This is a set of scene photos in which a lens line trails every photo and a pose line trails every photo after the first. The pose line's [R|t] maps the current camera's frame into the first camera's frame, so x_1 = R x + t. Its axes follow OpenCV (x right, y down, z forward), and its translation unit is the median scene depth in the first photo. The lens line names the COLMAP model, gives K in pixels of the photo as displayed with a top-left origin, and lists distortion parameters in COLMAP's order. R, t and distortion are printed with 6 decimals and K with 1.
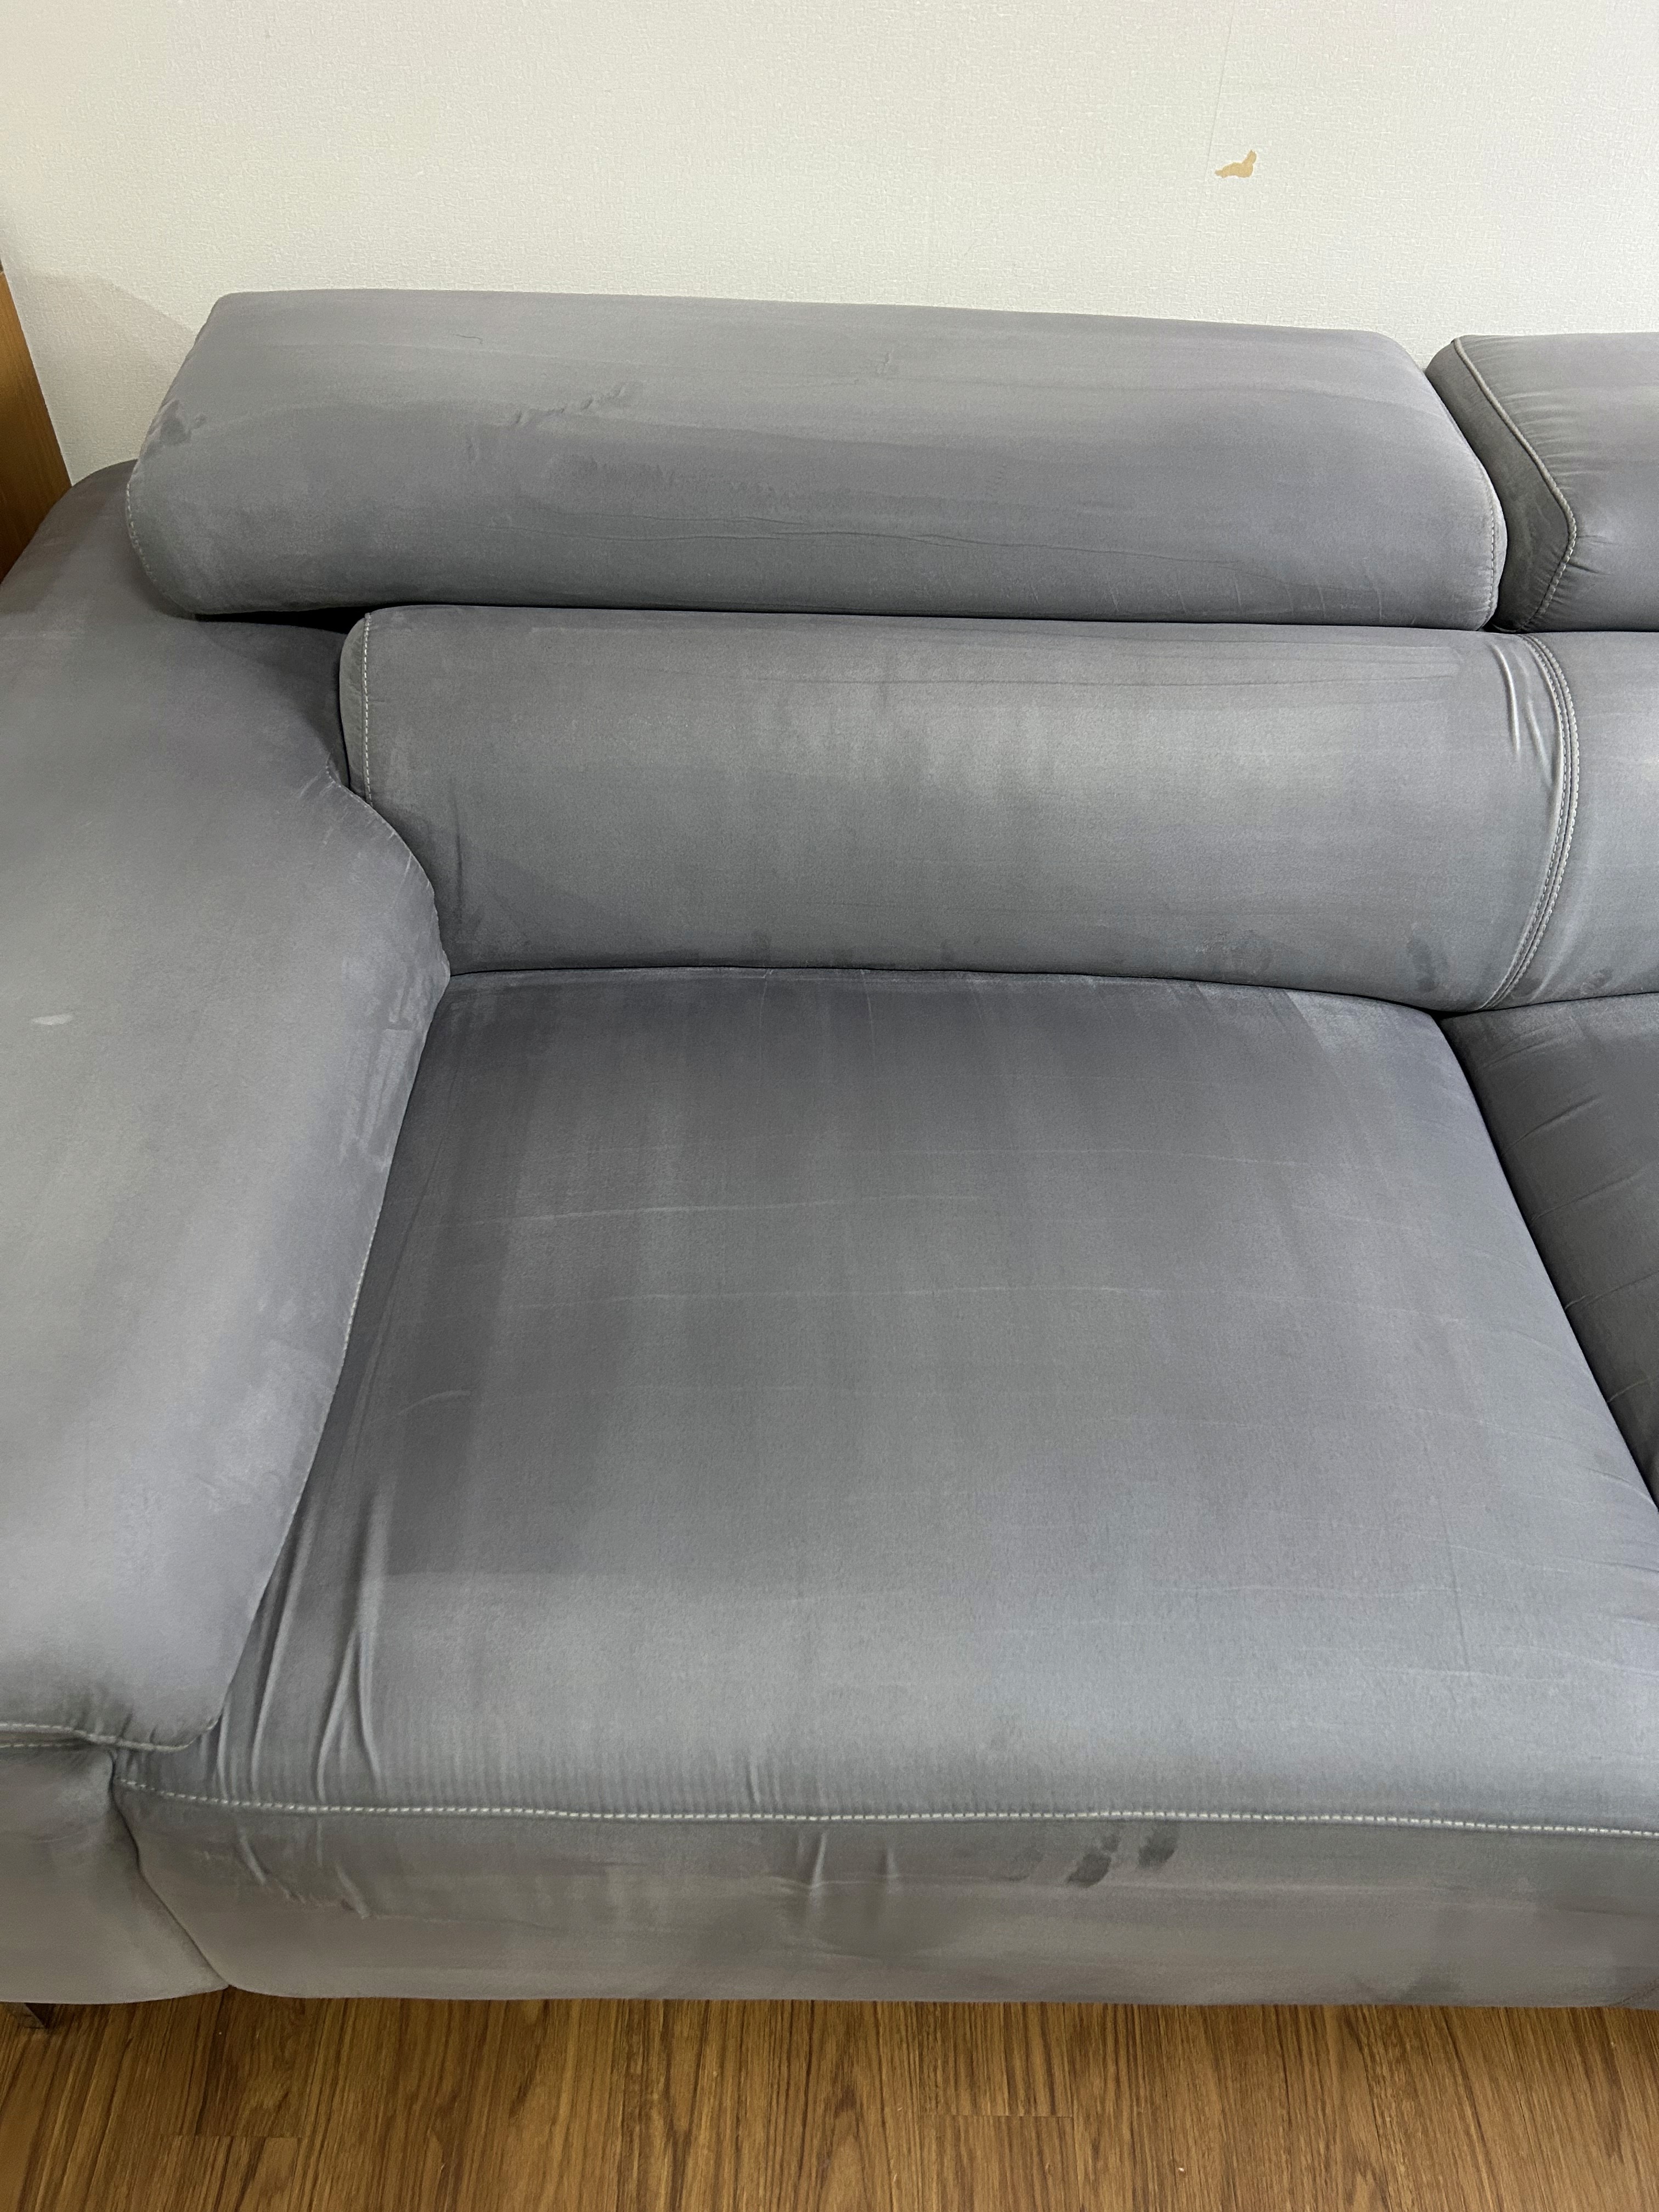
lens RADIAL K [[1649.7, 0, 823.3], [0, 1649.7, 1100.2], [0, 0, 1]] dist [0.050465, -0.068281]
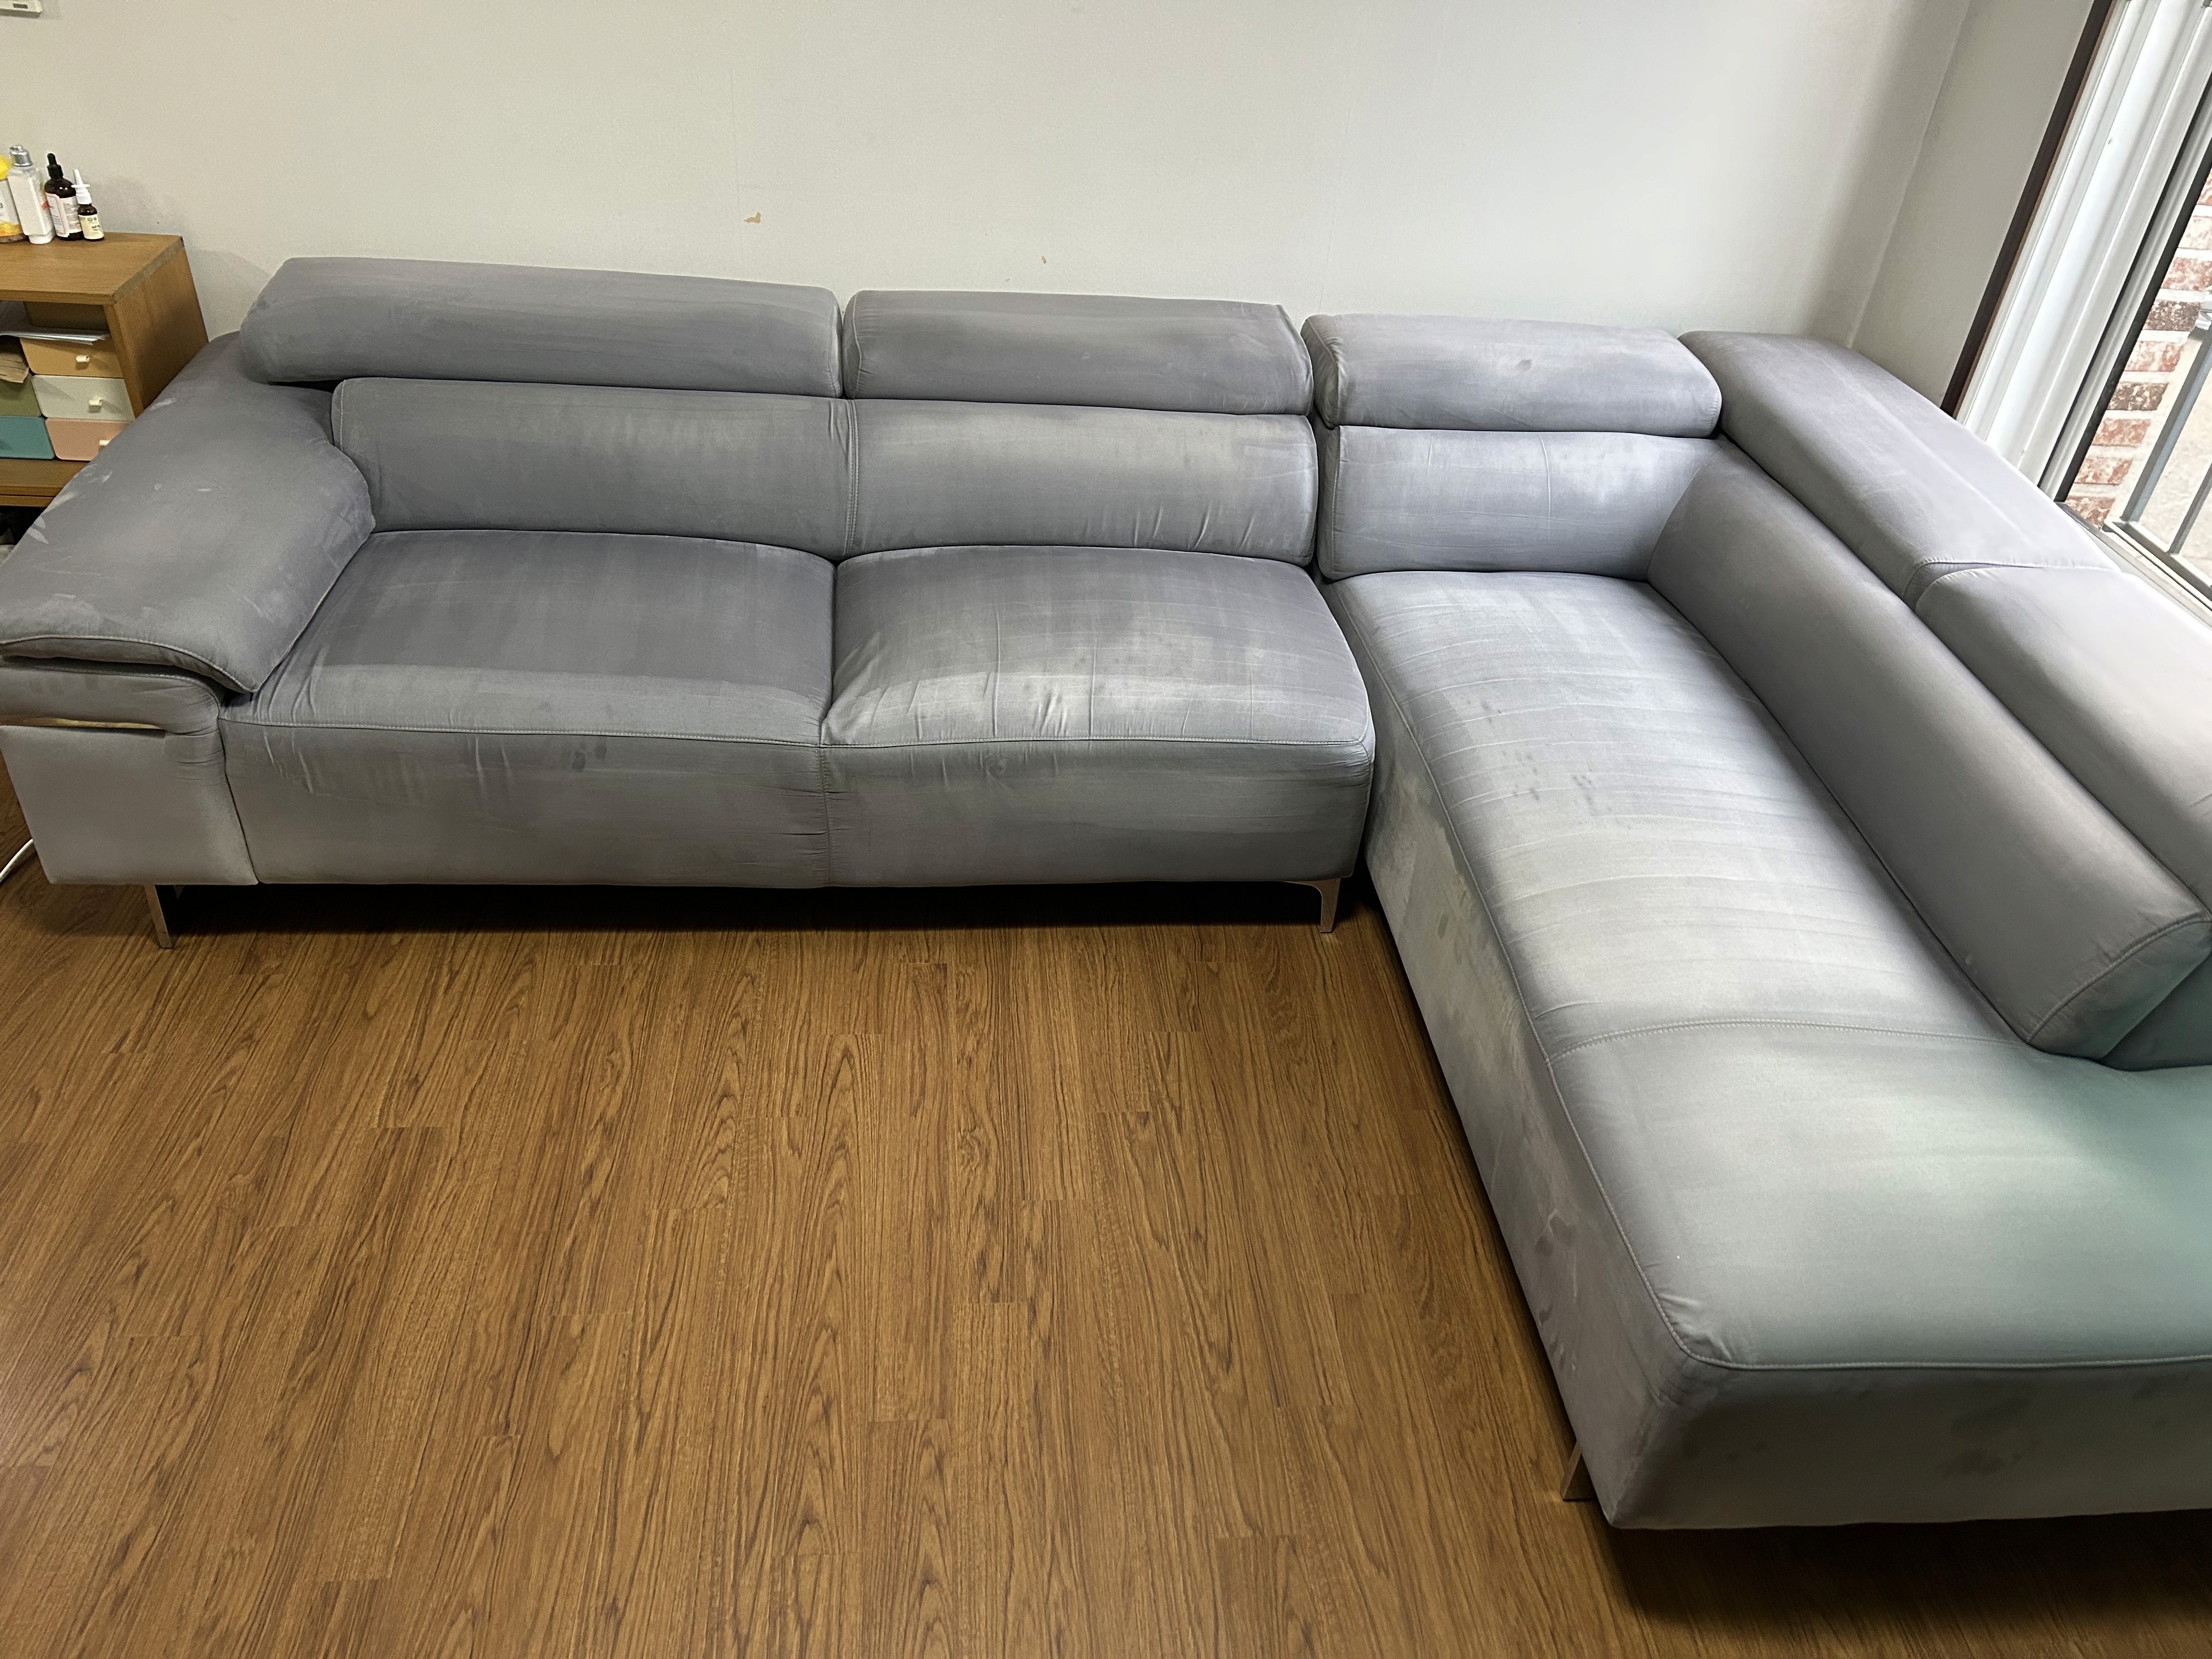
lens RADIAL K [[1649.7, 0, 1125.8], [0, 1649.7, 831.2], [0, 0, 1]] dist [0.050465, -0.068281]
pose [[0.992834, -0.018064, 0.118127, 0.548364], [0.036674, 0.986865, -0.157330, 0.769025], [-0.113733, 0.160535, 0.980456, -1.372974]]
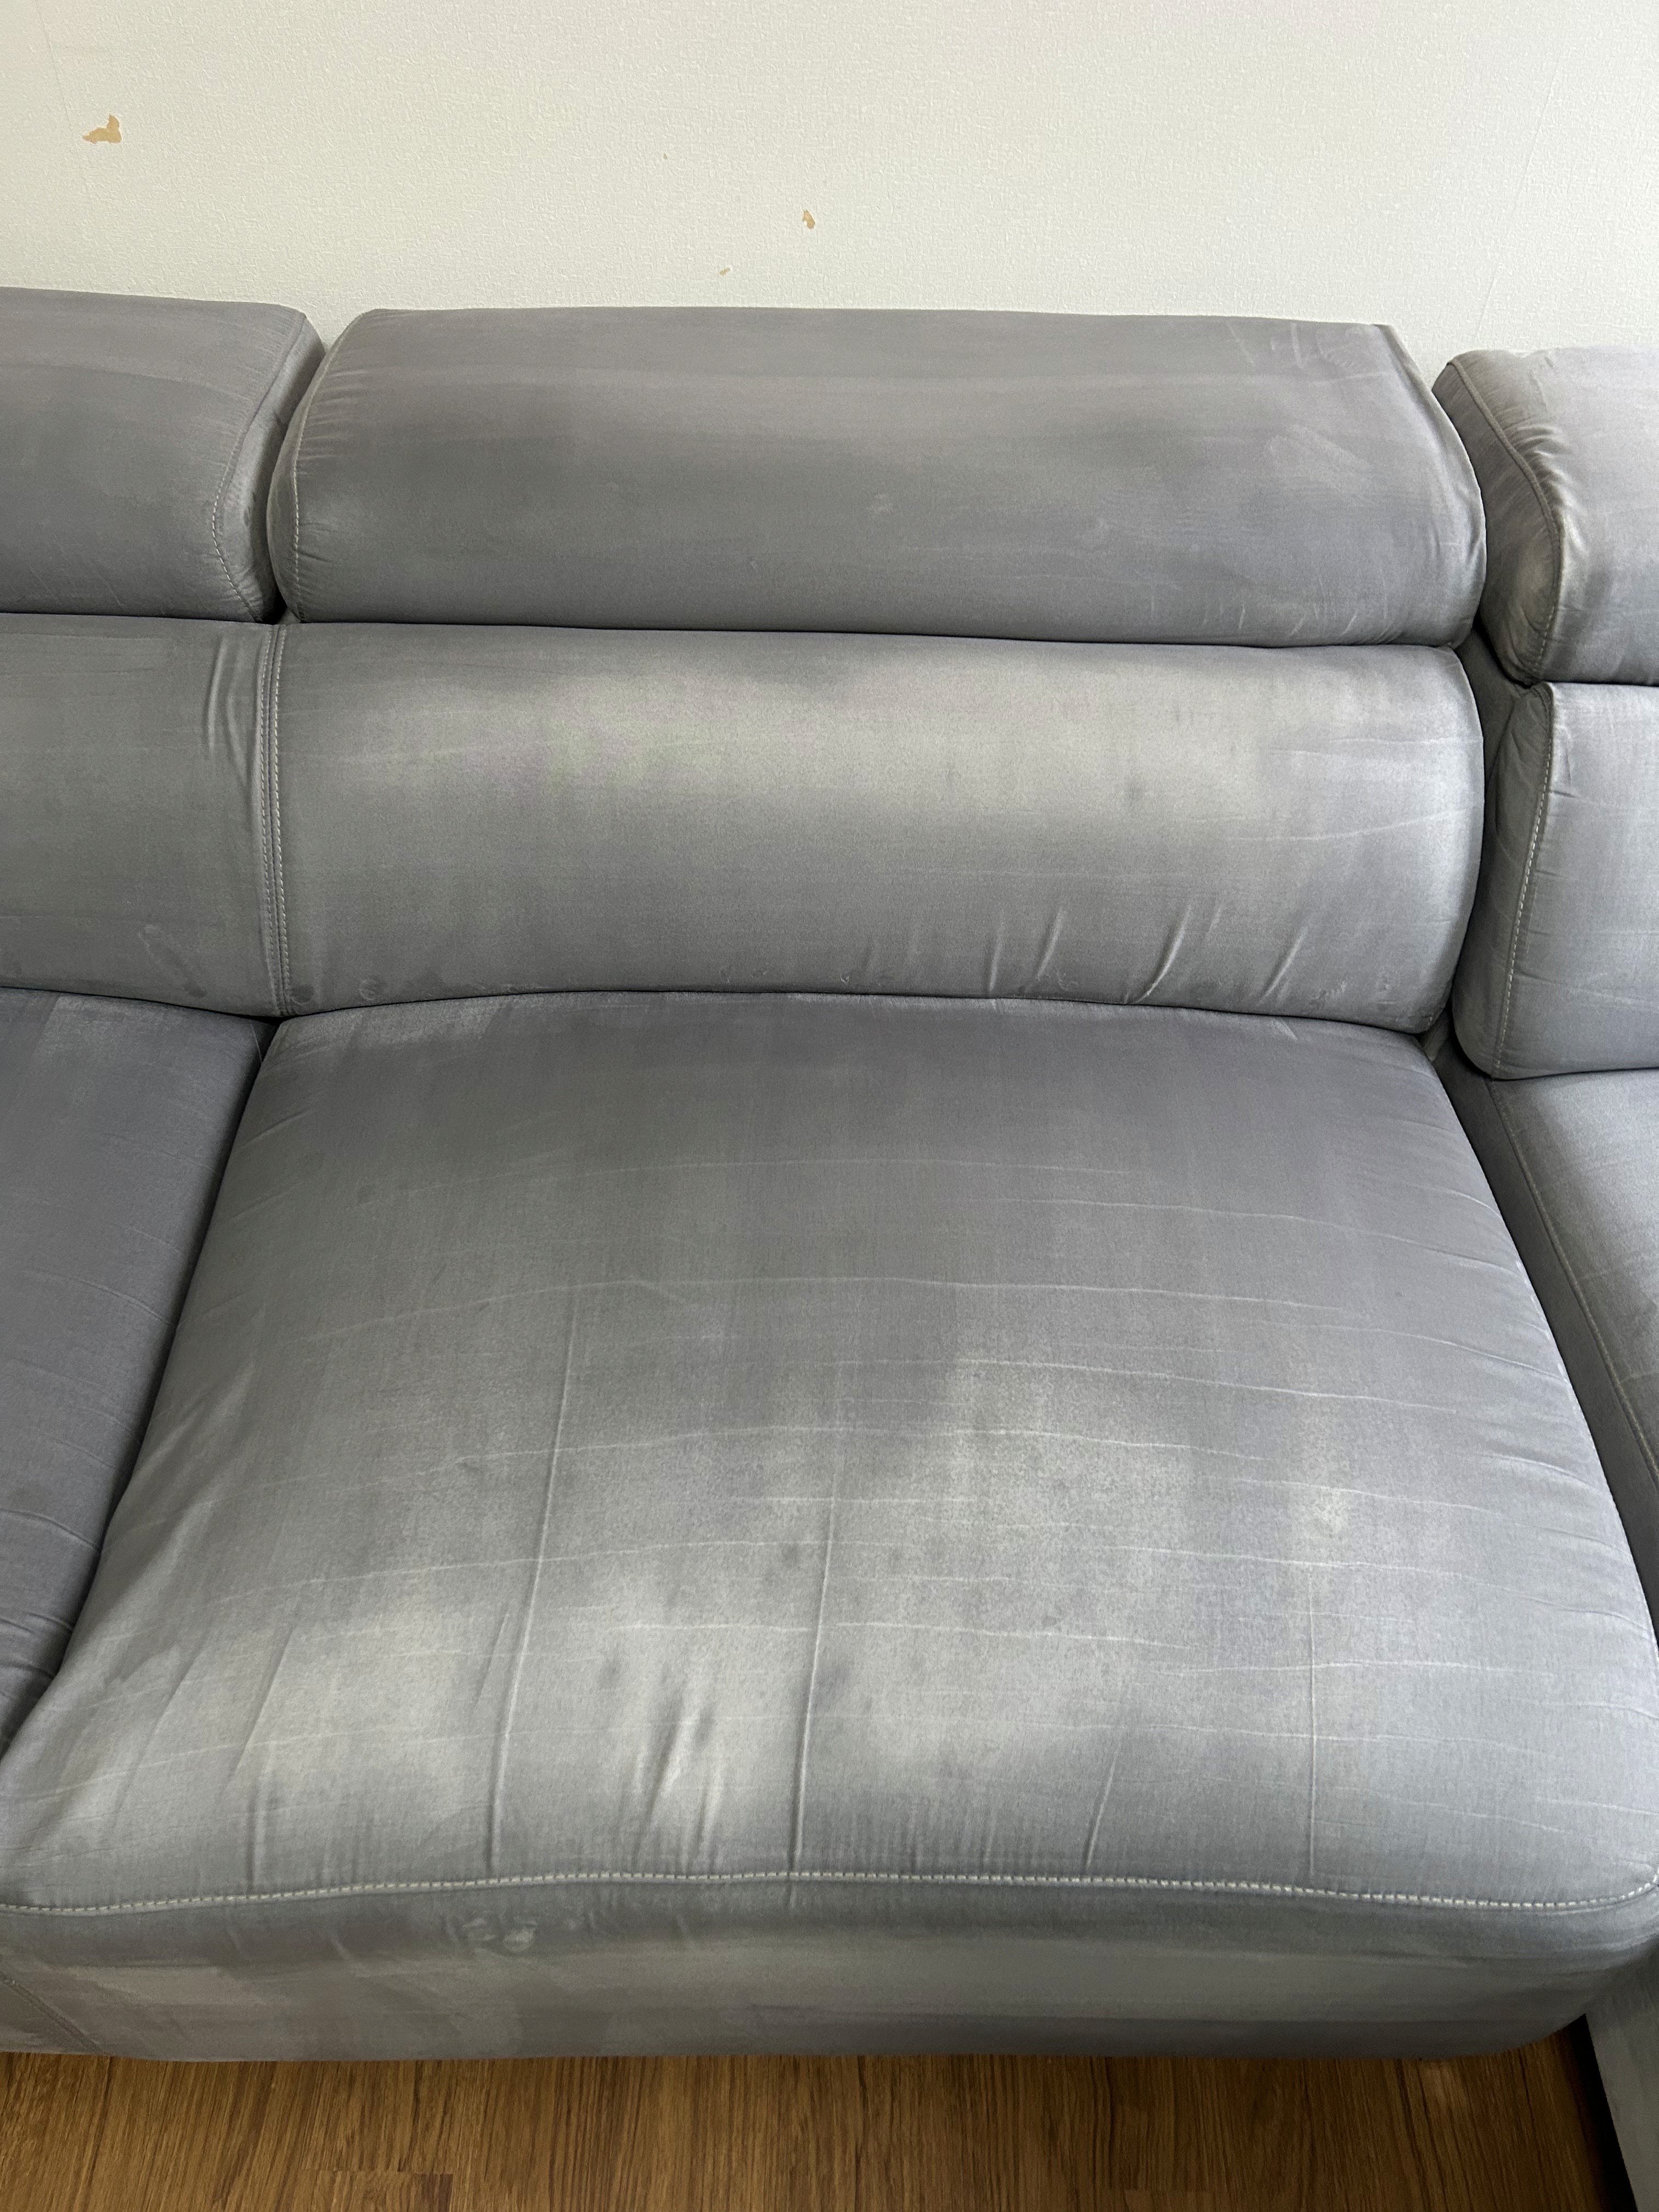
lens RADIAL K [[1649.7, 0, 821.2], [0, 1649.7, 1095.5], [0, 0, 1]] dist [0.050465, -0.068281]
pose [[0.999974, 0.002623, -0.006778, 0.775142], [-0.002488, 0.999801, 0.019812, -0.029687], [0.006829, -0.019795, 0.999781, 0.039876]]
